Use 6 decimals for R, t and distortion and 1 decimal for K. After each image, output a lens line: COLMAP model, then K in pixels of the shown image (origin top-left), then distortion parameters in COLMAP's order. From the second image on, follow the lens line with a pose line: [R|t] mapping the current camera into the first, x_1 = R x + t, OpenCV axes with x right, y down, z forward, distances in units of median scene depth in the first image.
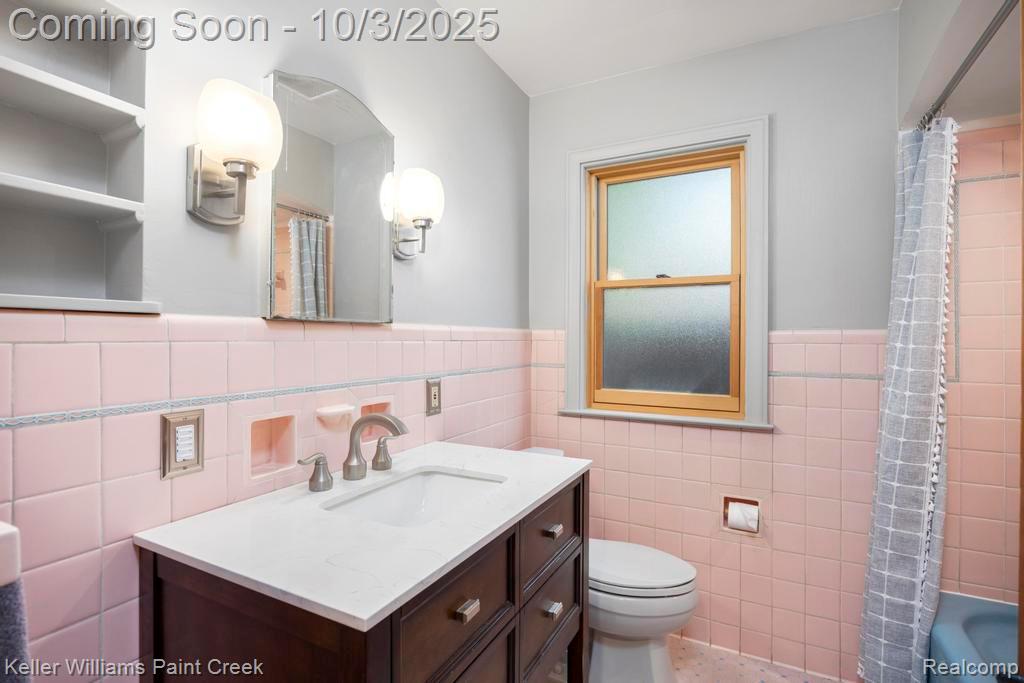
lens RADIAL K [[485.6, 0, 509.6], [0, 485.6, 338.8], [0, 0, 1]] dist [-0.007509, -0.001888]
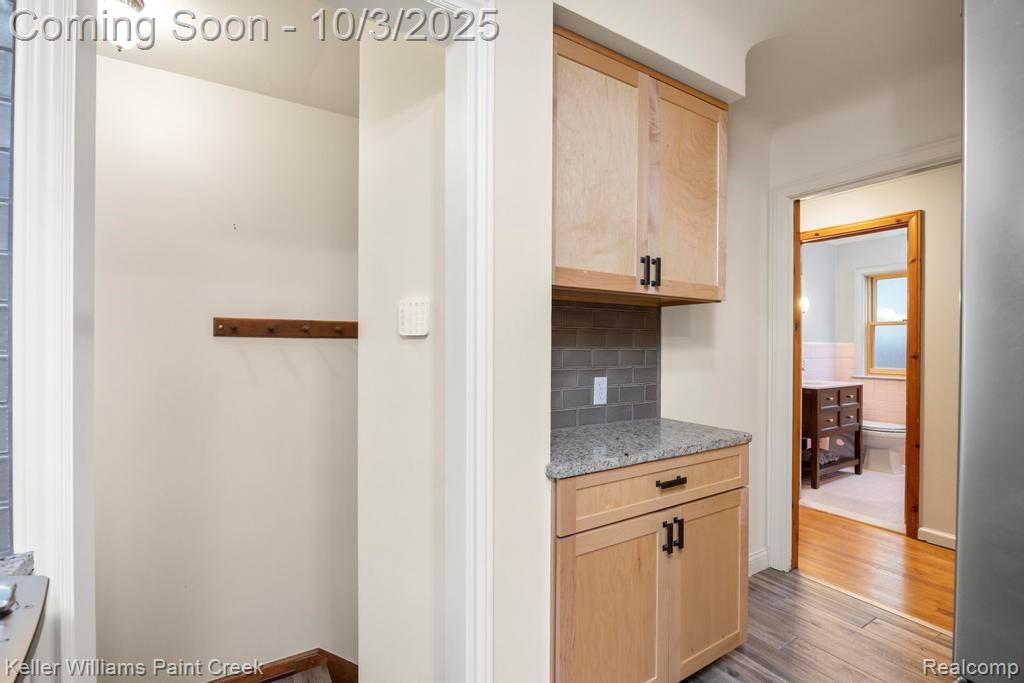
lens RADIAL K [[460.6, 0, 515.0], [0, 460.6, 343.5], [0, 0, 1]] dist [-0.012833, 0.001562]
pose [[0.865053, 0.000830, -0.501680, -0.205670], [-0.001404, 0.999999, -0.000766, -0.010553], [0.501678, 0.001367, 0.865053, -1.830732]]
